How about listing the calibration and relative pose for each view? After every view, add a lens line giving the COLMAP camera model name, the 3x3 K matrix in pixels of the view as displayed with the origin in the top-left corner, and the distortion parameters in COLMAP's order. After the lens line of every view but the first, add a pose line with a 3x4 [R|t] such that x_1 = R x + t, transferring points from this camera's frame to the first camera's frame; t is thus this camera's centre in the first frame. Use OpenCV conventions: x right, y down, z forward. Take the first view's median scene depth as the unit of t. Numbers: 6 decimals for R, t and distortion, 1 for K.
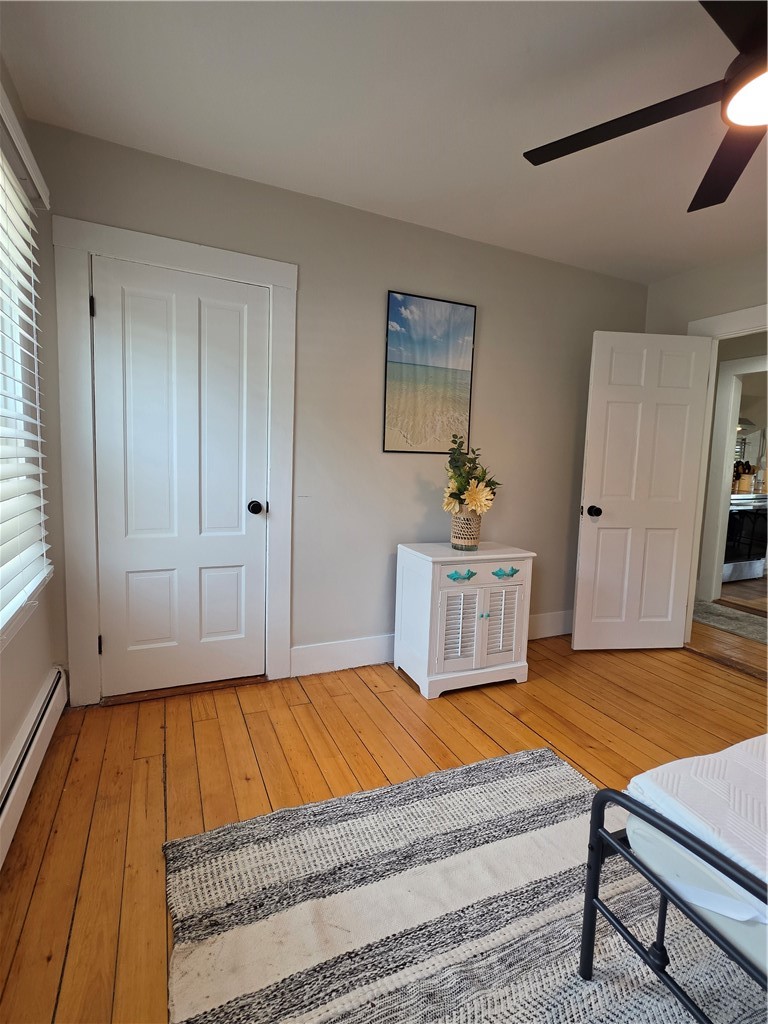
lens RADIAL K [[485.8, 0, 383.8], [0, 485.8, 506.9], [0, 0, 1]] dist [-0.002657, -0.000484]
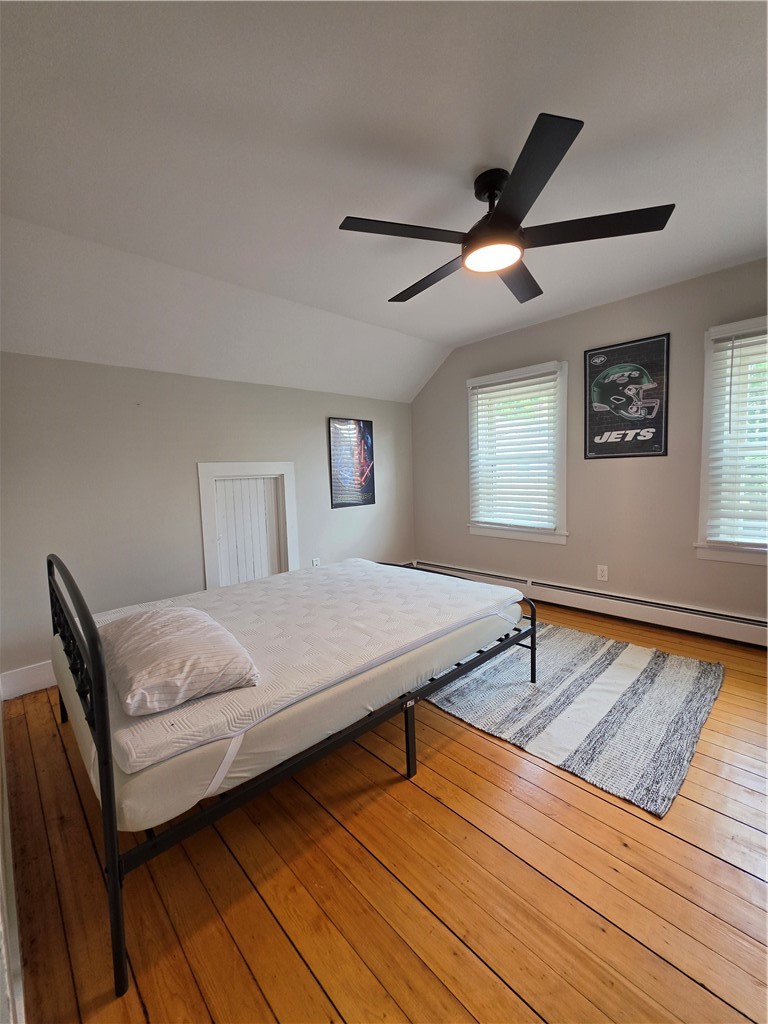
lens RADIAL K [[408.6, 0, 382.9], [0, 408.6, 507.5], [0, 0, 1]] dist [-0.003256, 0.001334]
pose [[-0.939698, 0.029218, -0.340754, 1.514198], [-0.033753, 0.983557, 0.177416, -0.202167], [0.340334, 0.178219, -0.923261, 2.087794]]
